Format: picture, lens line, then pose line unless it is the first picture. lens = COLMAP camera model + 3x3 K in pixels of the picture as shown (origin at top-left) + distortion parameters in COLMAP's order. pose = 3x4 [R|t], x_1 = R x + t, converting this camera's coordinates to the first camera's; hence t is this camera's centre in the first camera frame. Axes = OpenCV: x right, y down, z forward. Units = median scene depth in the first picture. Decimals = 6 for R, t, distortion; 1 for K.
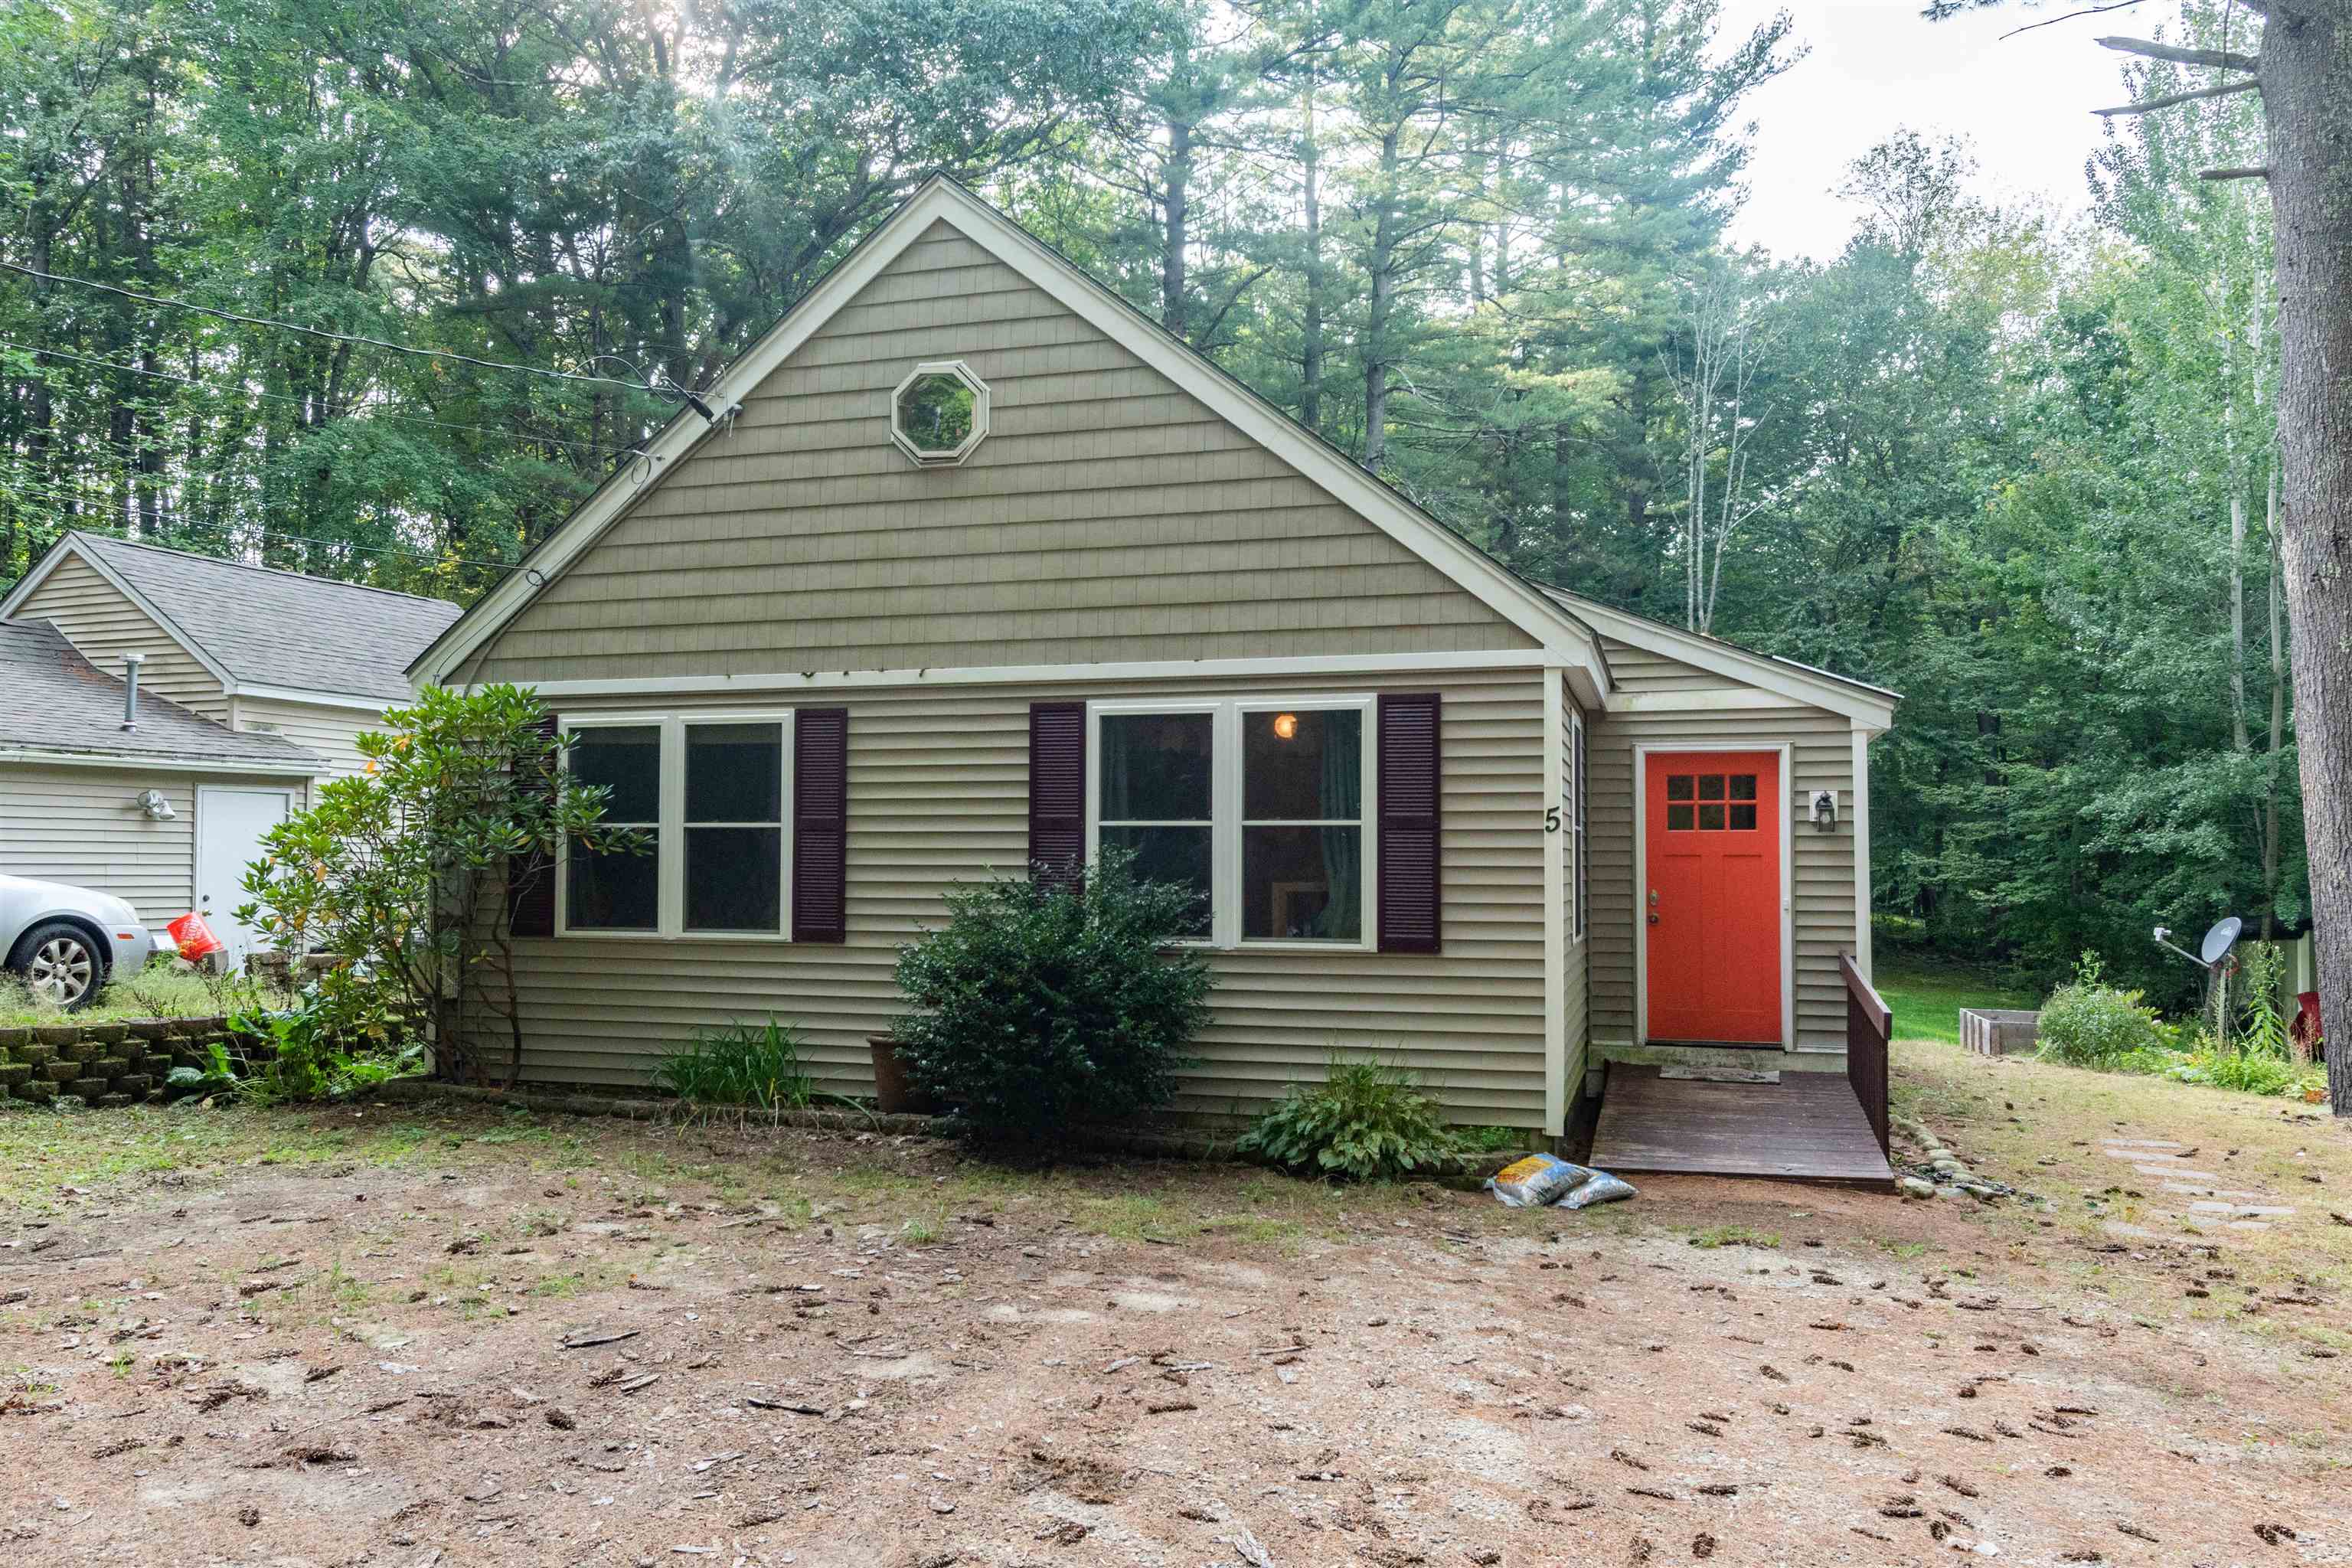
lens RADIAL K [[1711.4, 0, 1176.0], [0, 1711.4, 784.0], [0, 0, 1]] dist [-0.011863, -0.003877]
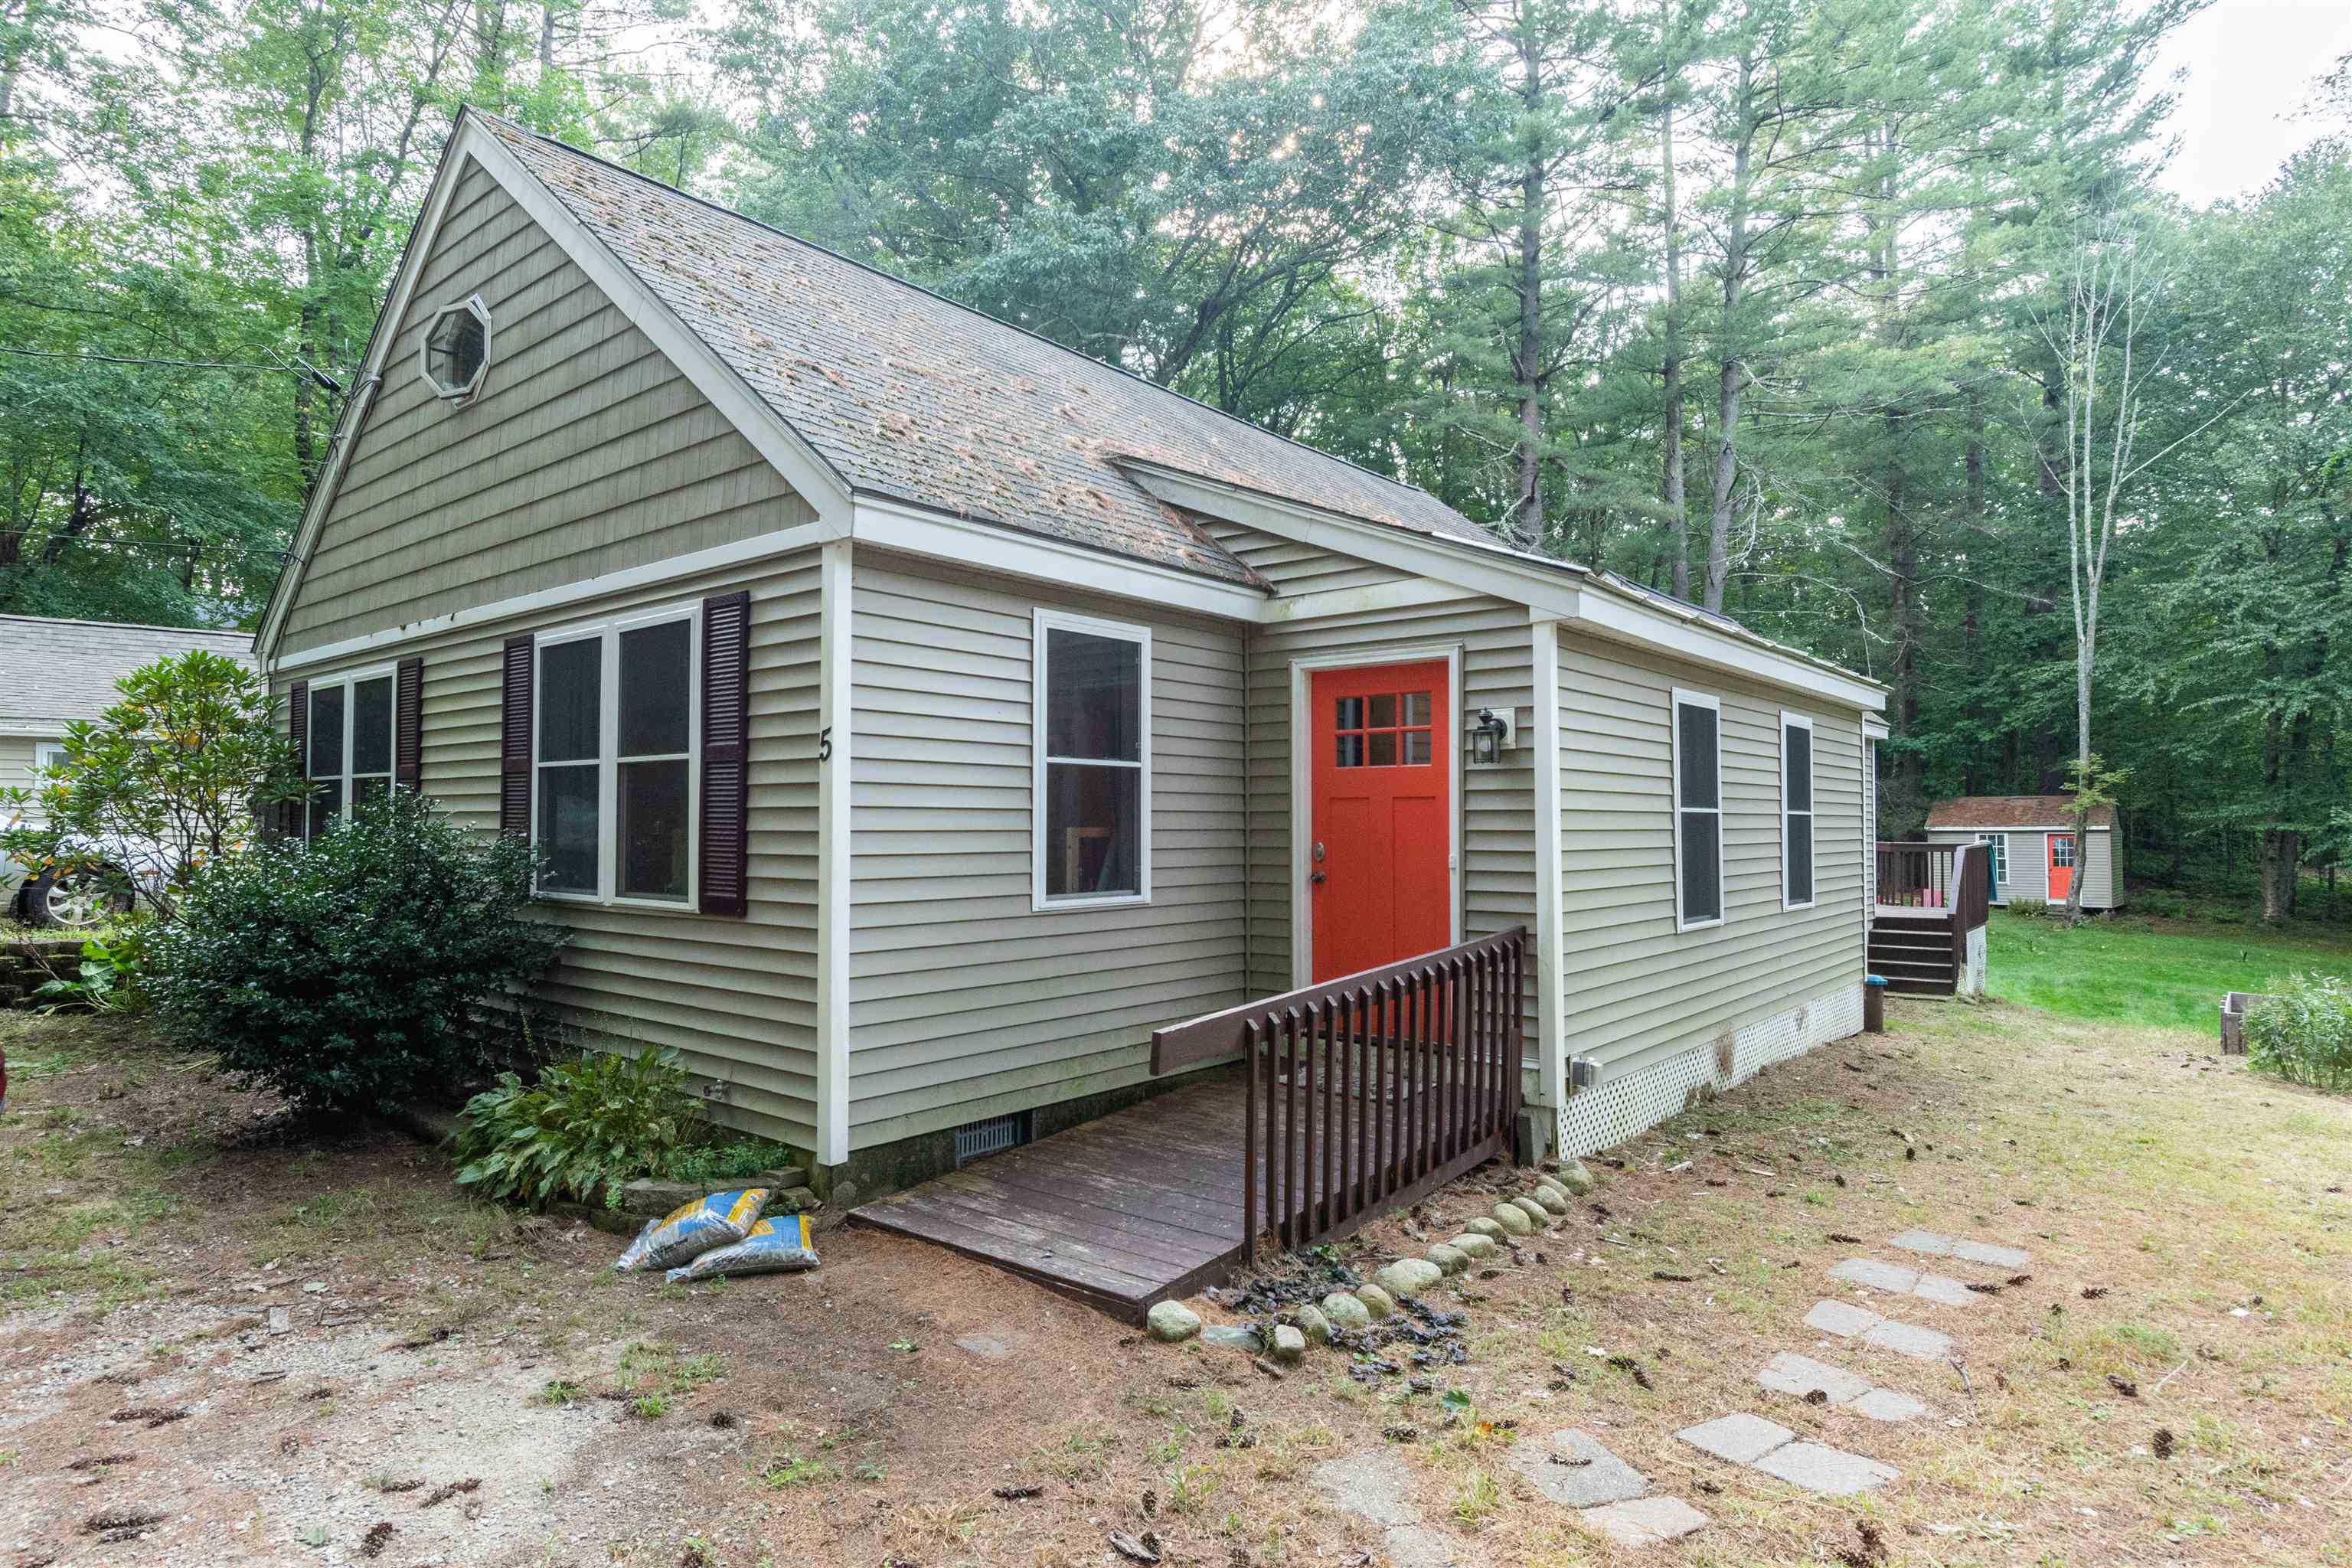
lens RADIAL K [[1284.9, 0, 1176.0], [0, 1284.9, 784.0], [0, 0, 1]] dist [-0.004208, -0.000894]
pose [[0.917672, -0.012488, -0.397143, 0.470144], [0.018392, 0.999770, 0.011061, 0.027758], [0.396913, -0.017454, 0.917690, 0.435064]]
